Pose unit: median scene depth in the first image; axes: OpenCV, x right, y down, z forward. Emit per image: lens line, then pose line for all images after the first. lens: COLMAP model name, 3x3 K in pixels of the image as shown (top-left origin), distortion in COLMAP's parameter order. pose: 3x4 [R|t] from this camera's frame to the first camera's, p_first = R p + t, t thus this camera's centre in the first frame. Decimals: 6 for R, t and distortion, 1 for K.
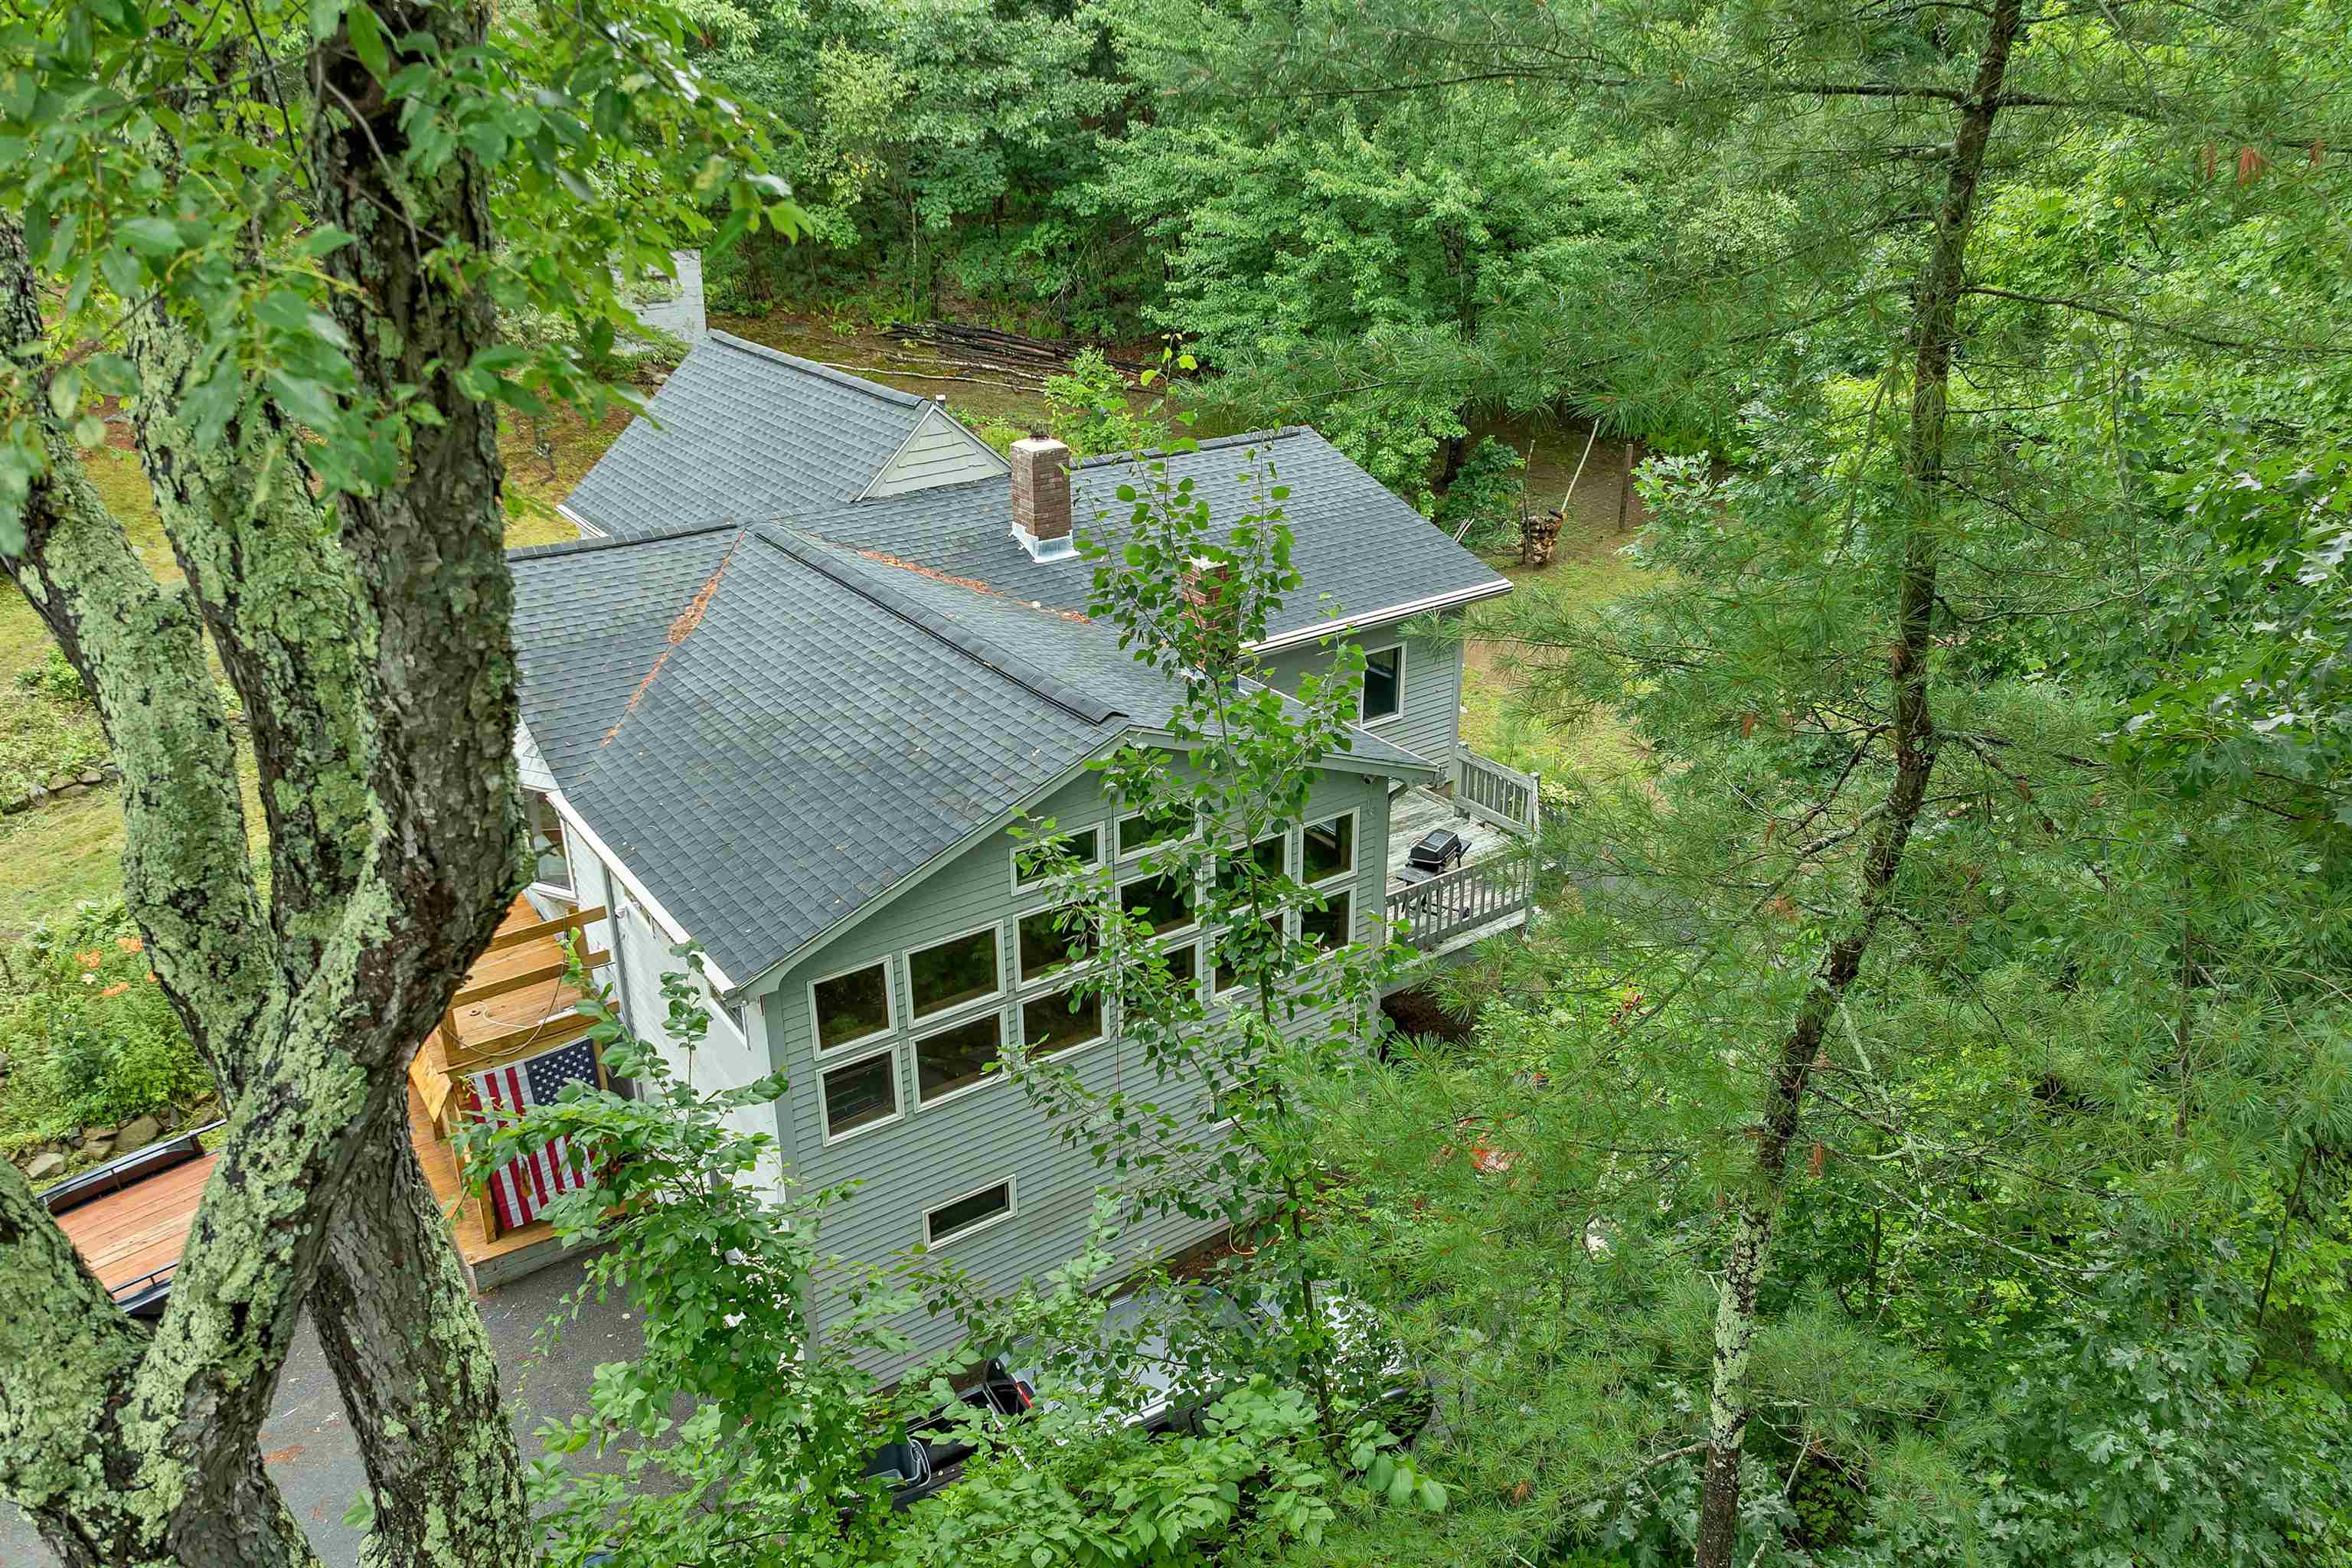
lens RADIAL K [[1758.2, 0, 1181.3], [0, 1758.2, 784.4], [0, 0, 1]] dist [-0.040647, 0.011230]
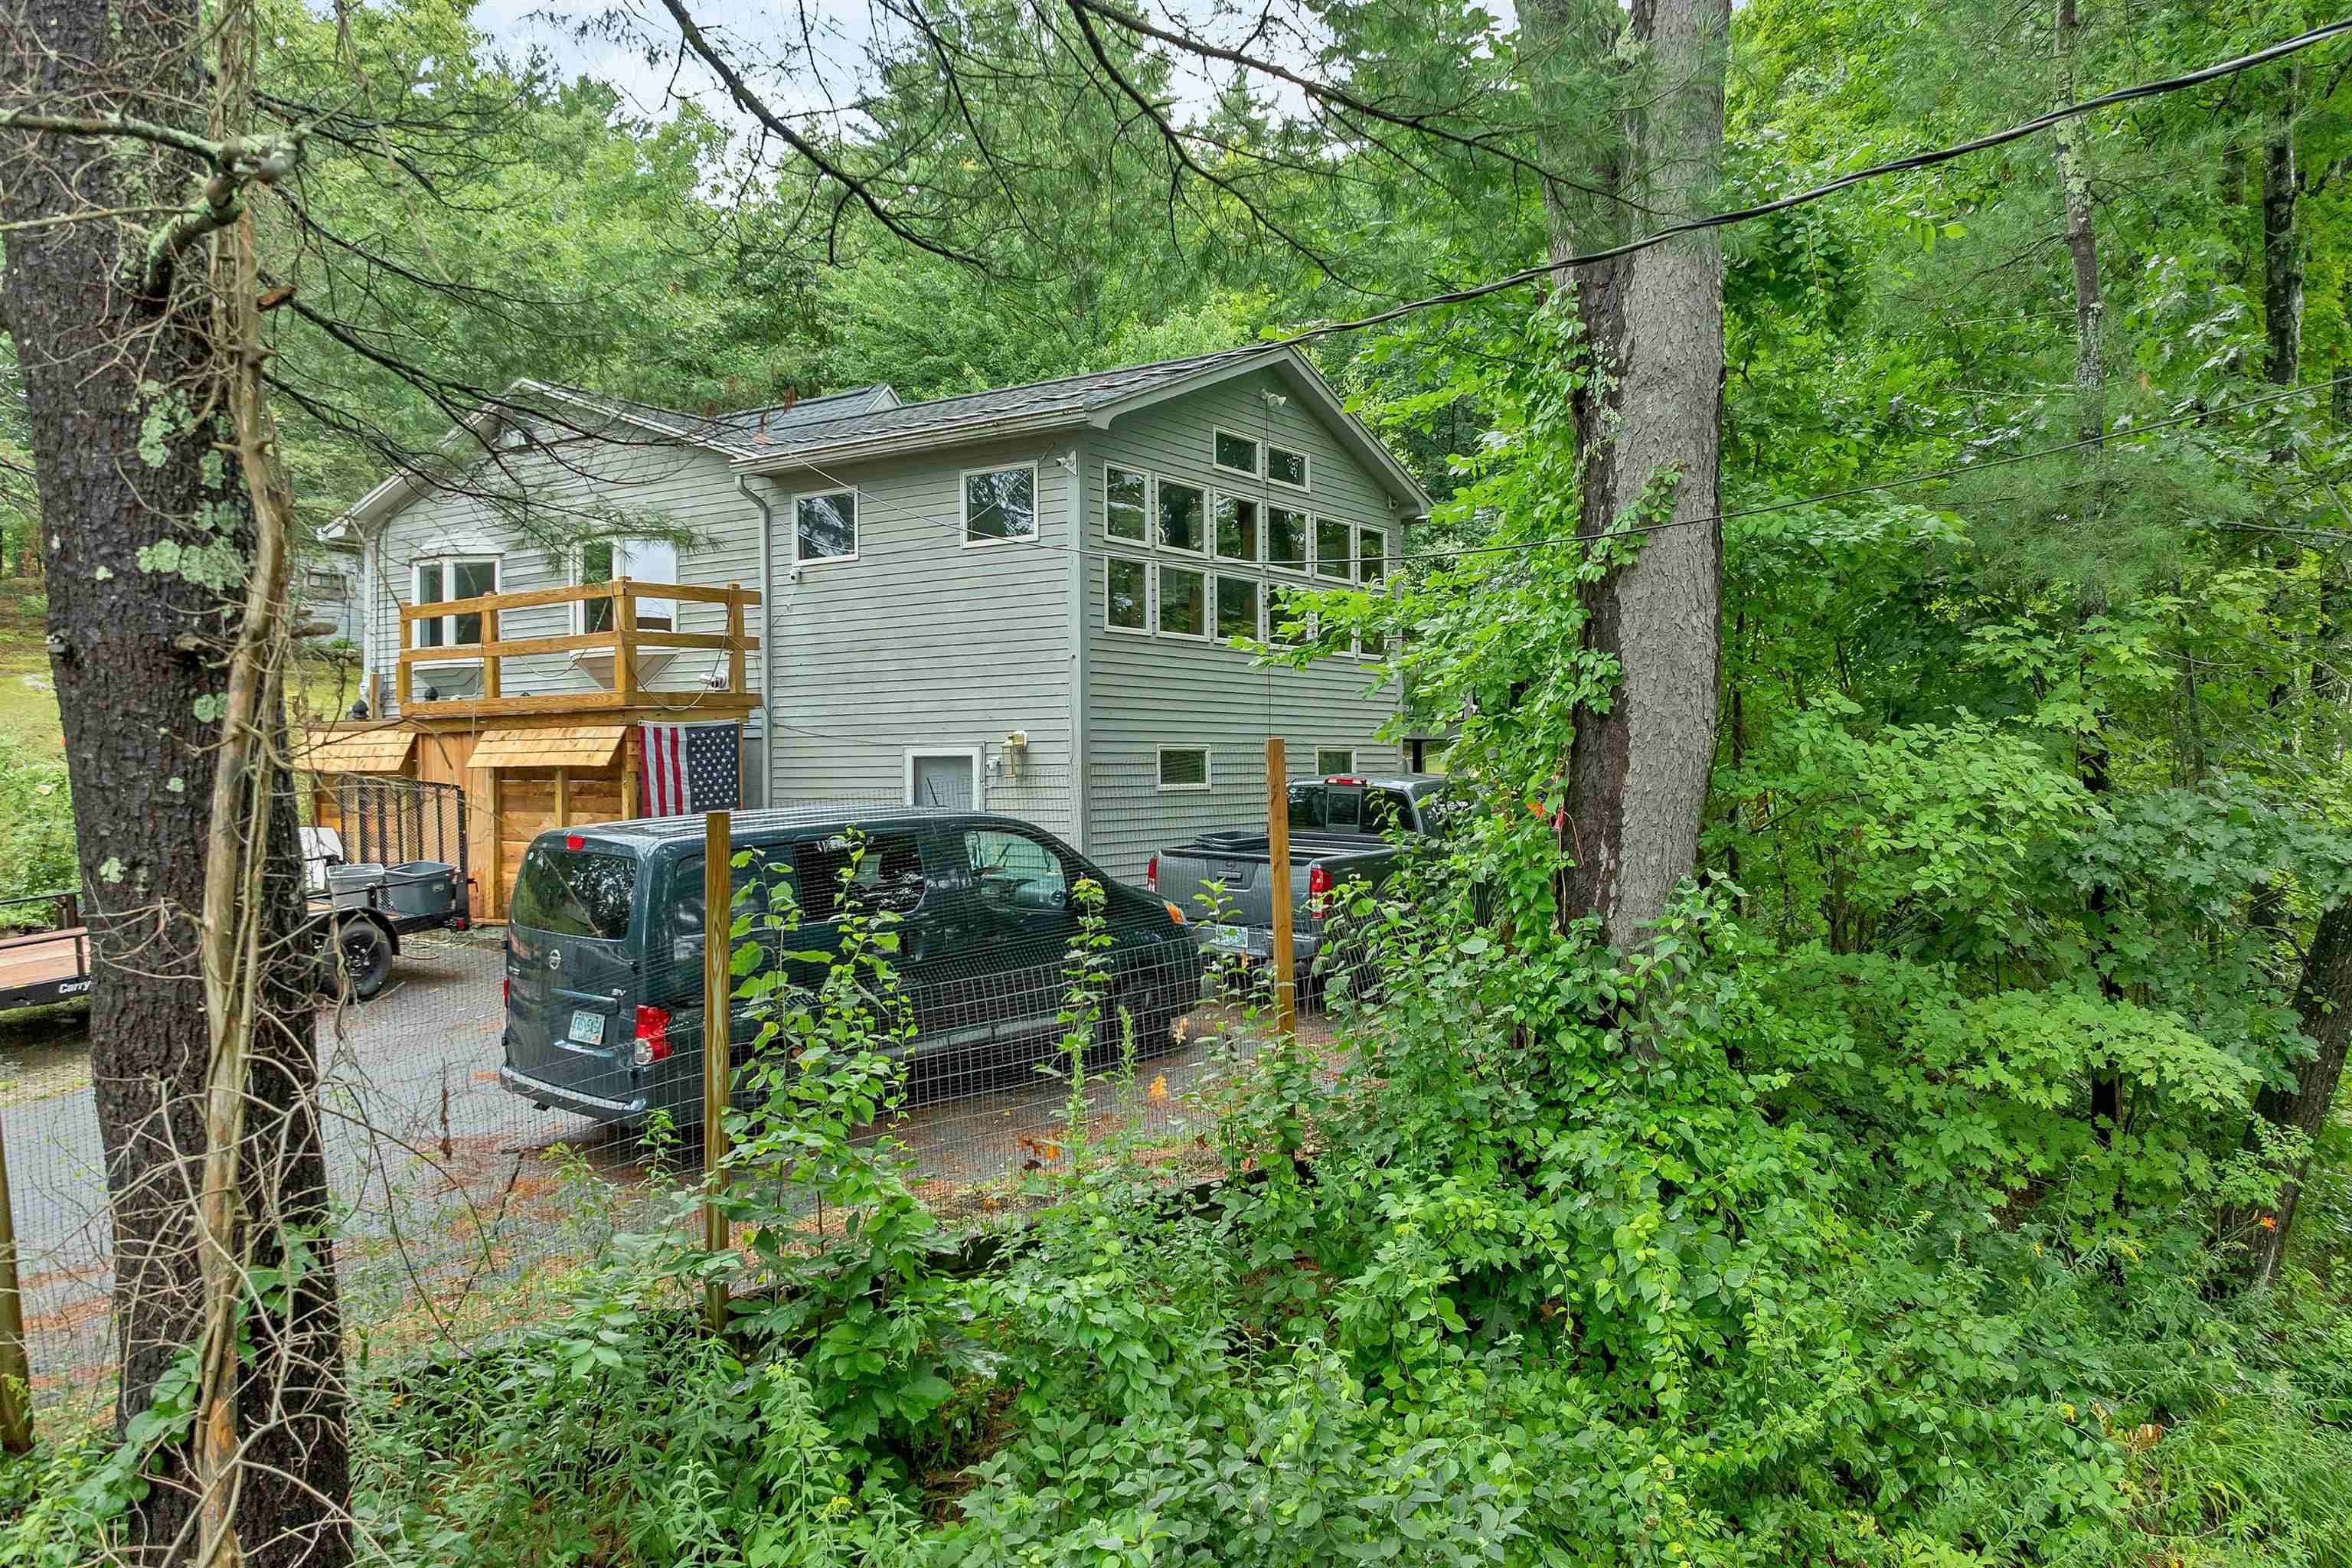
lens RADIAL K [[1758.2, 0, 1181.3], [0, 1758.2, 784.4], [0, 0, 1]] dist [-0.040647, 0.011230]
pose [[0.925272, 0.002562, 0.379295, -0.519396], [0.149206, 0.916901, -0.370175, 0.638440], [-0.348725, 0.399106, 0.848001, 0.055076]]
